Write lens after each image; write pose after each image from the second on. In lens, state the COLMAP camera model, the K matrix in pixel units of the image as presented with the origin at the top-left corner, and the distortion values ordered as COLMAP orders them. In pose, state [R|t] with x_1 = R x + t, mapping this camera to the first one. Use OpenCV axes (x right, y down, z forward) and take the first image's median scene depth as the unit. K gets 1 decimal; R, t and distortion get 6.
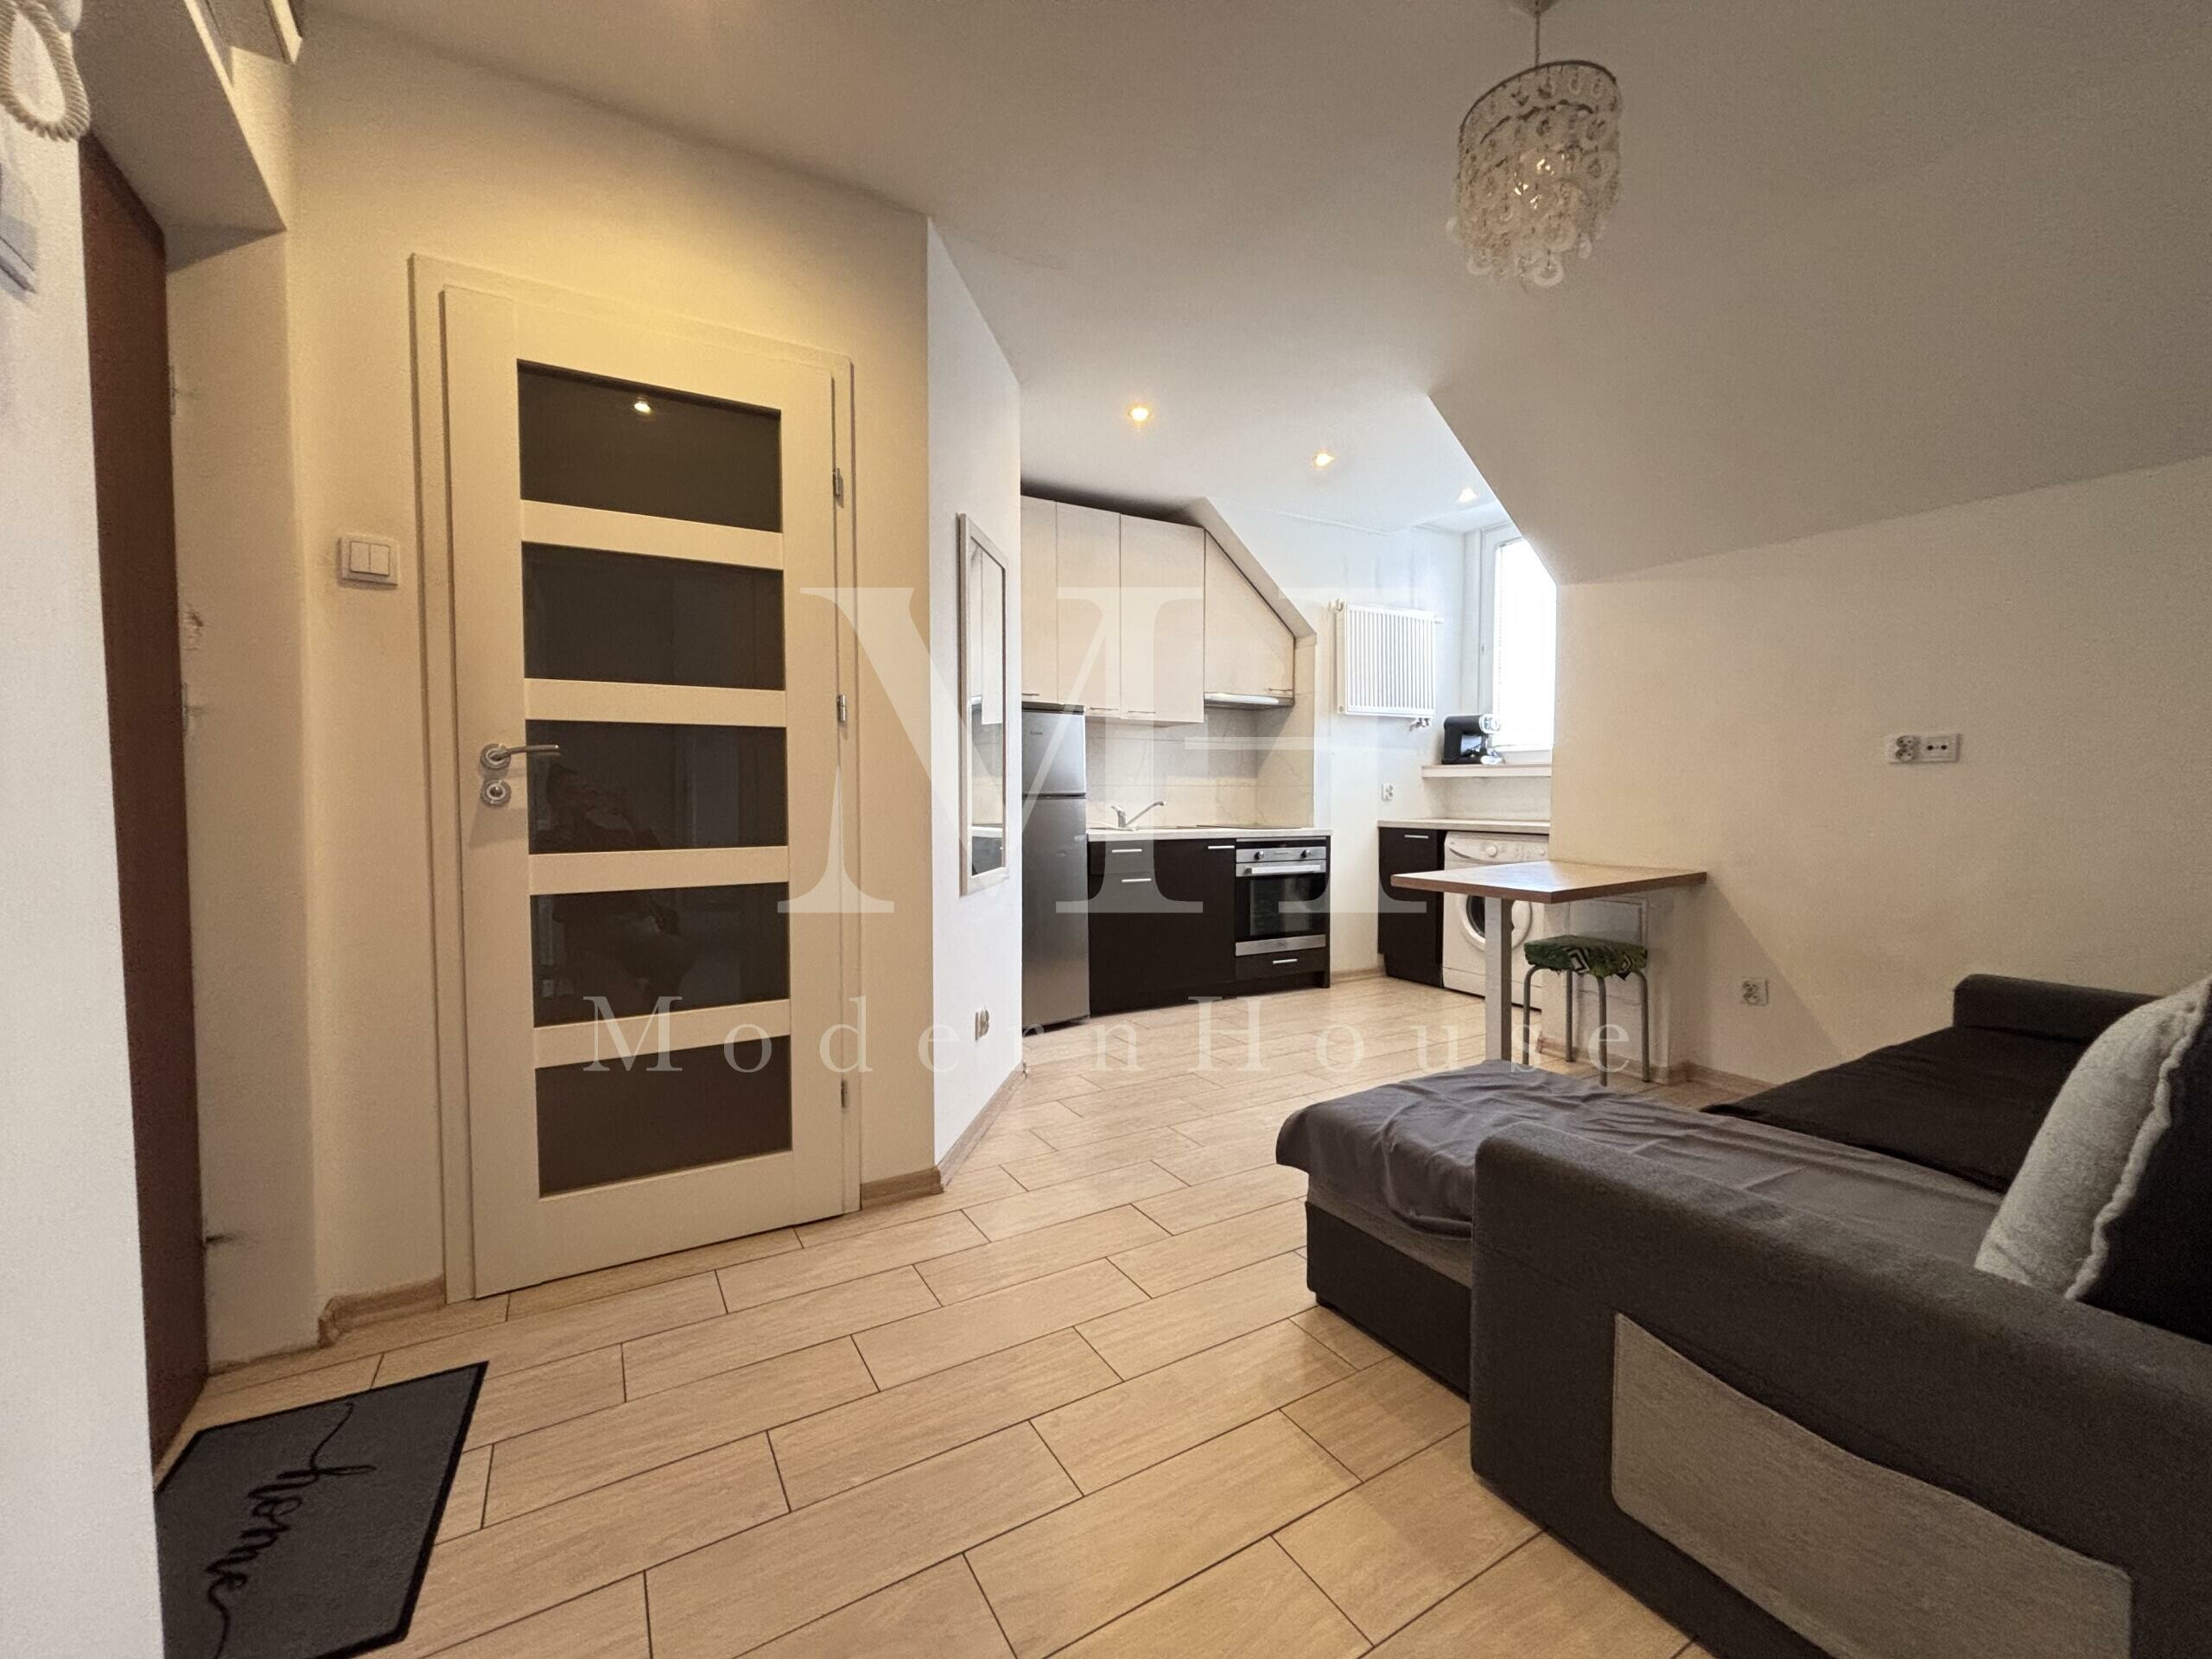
lens RADIAL K [[899.1, 0, 1097.7], [0, 899.1, 827.8], [0, 0, 1]] dist [-0.007234, 0.001785]
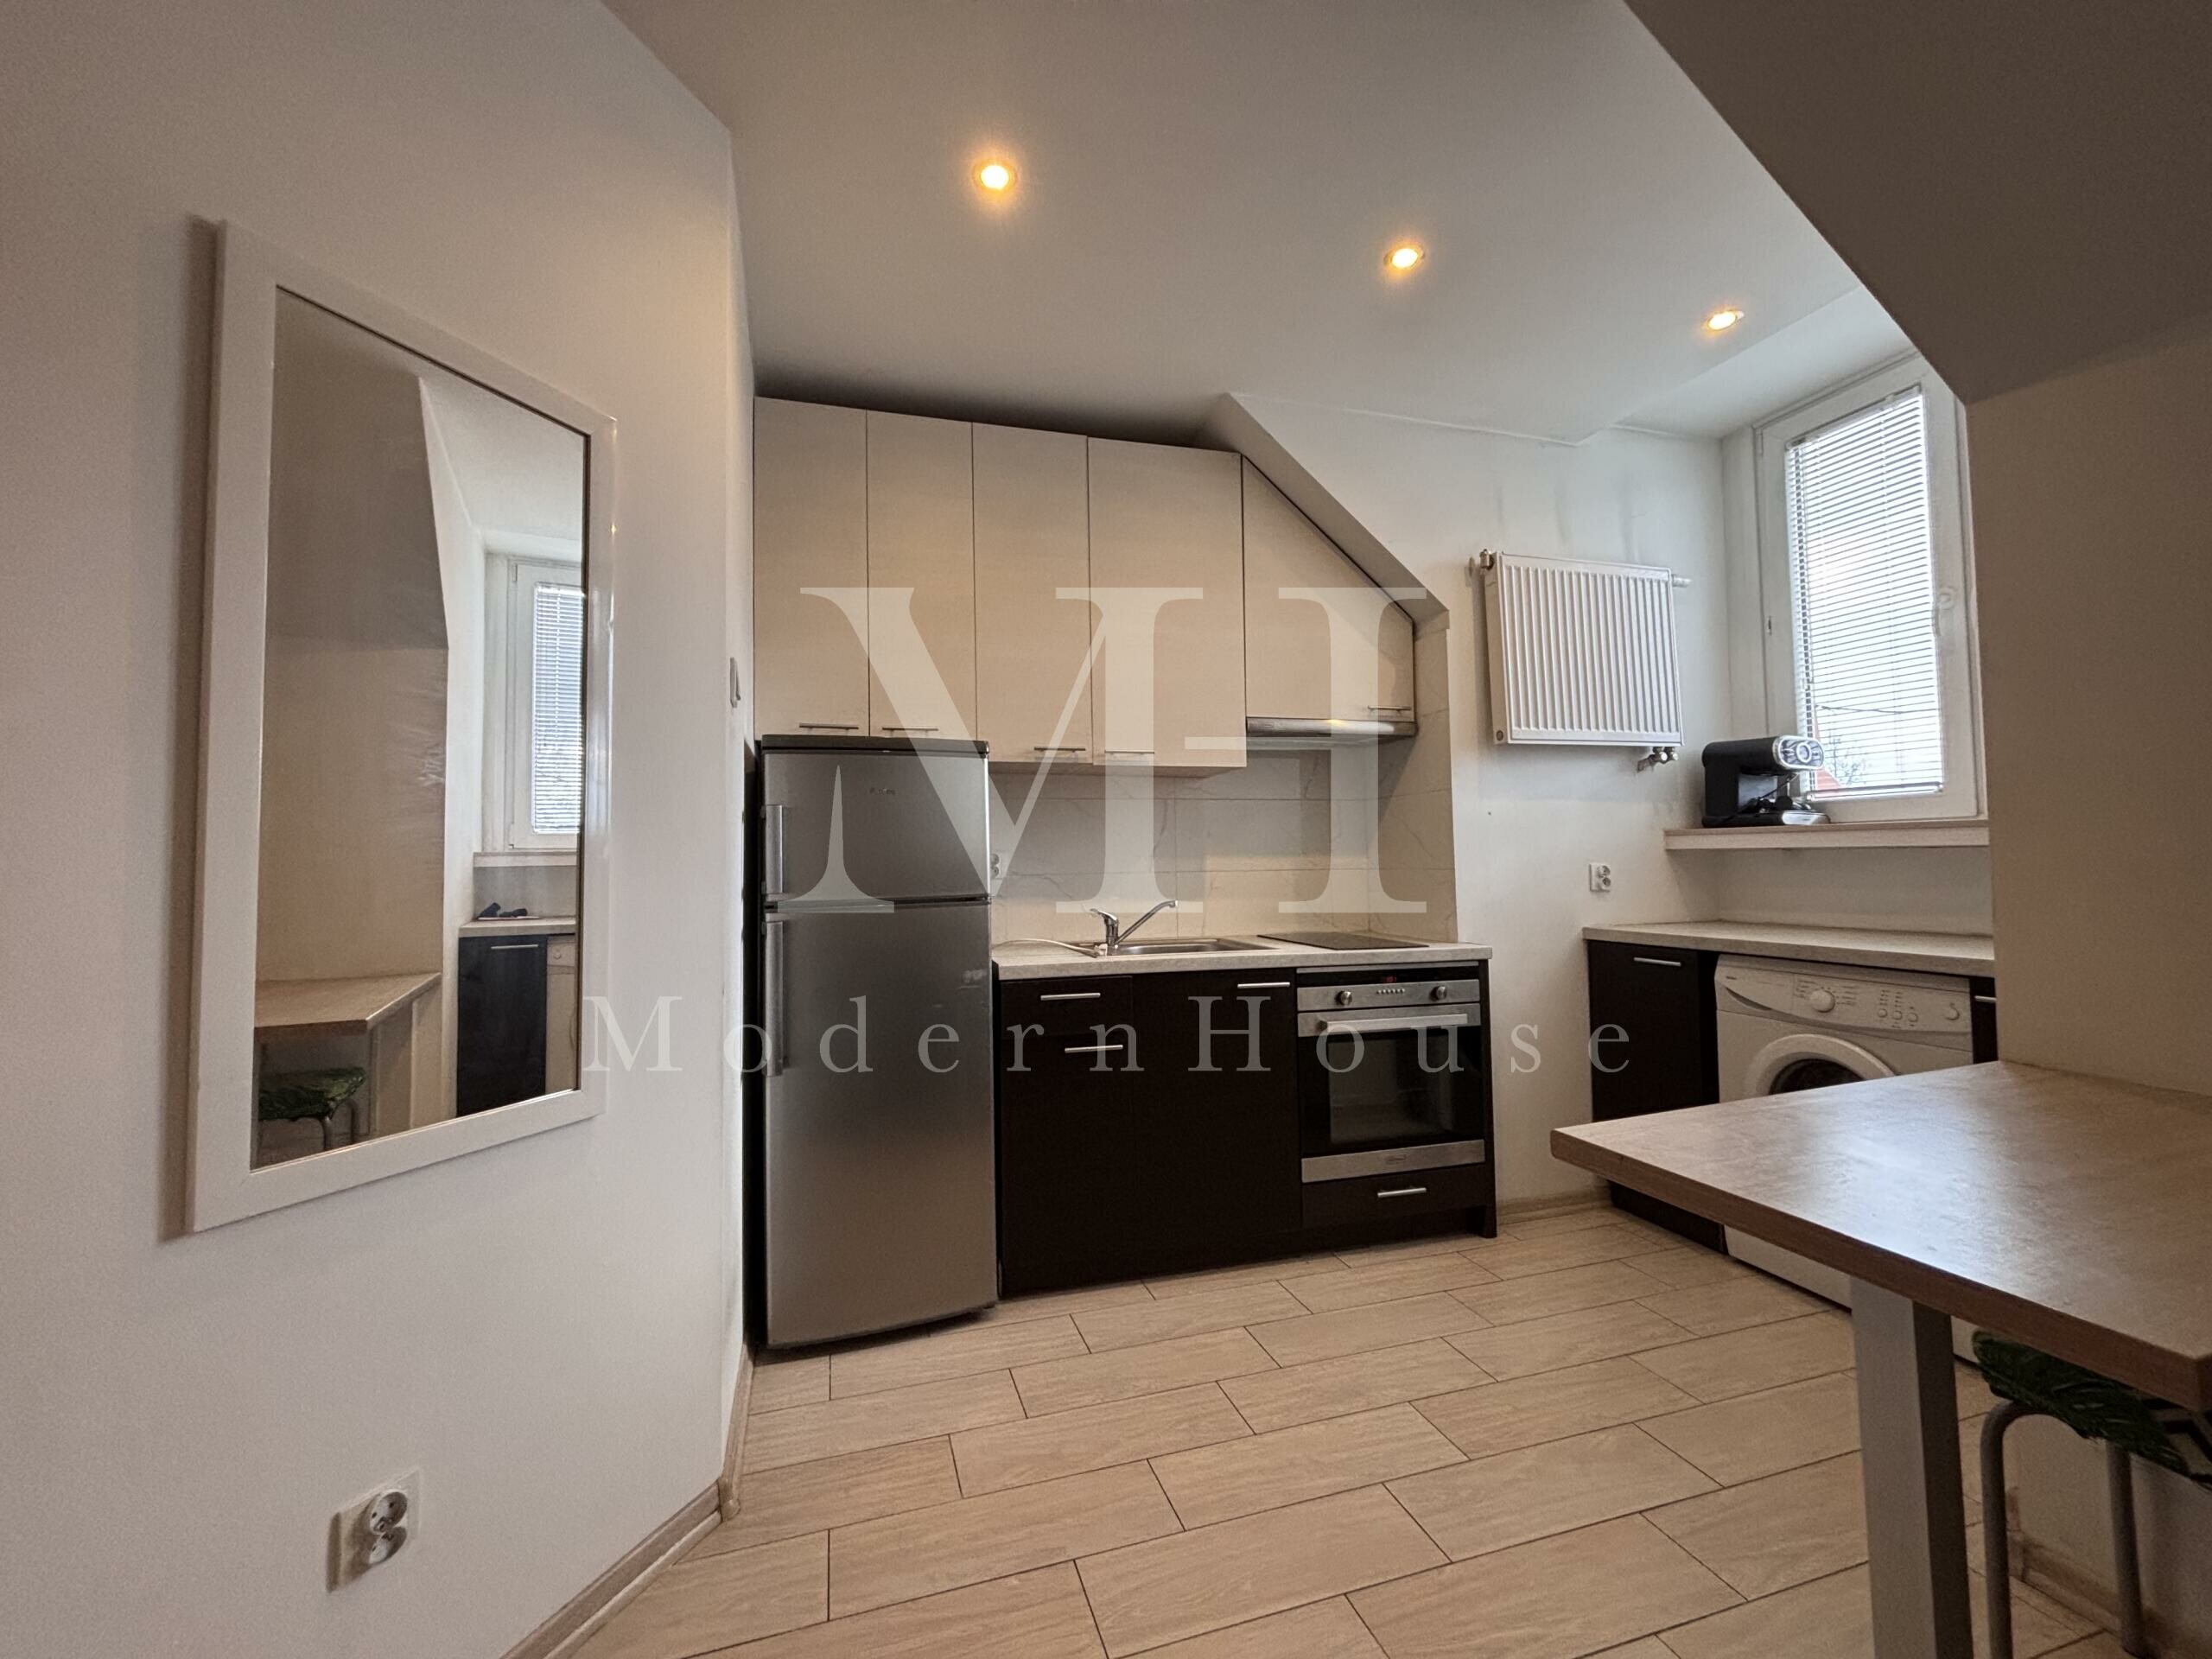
lens RADIAL K [[899.1, 0, 1106.7], [0, 899.1, 814.2], [0, 0, 1]] dist [-0.007234, 0.001785]
pose [[0.972773, -0.023906, -0.230523, 0.159103], [0.003825, 0.996186, -0.087168, -0.033219], [0.231728, 0.083913, 0.969155, 0.390856]]
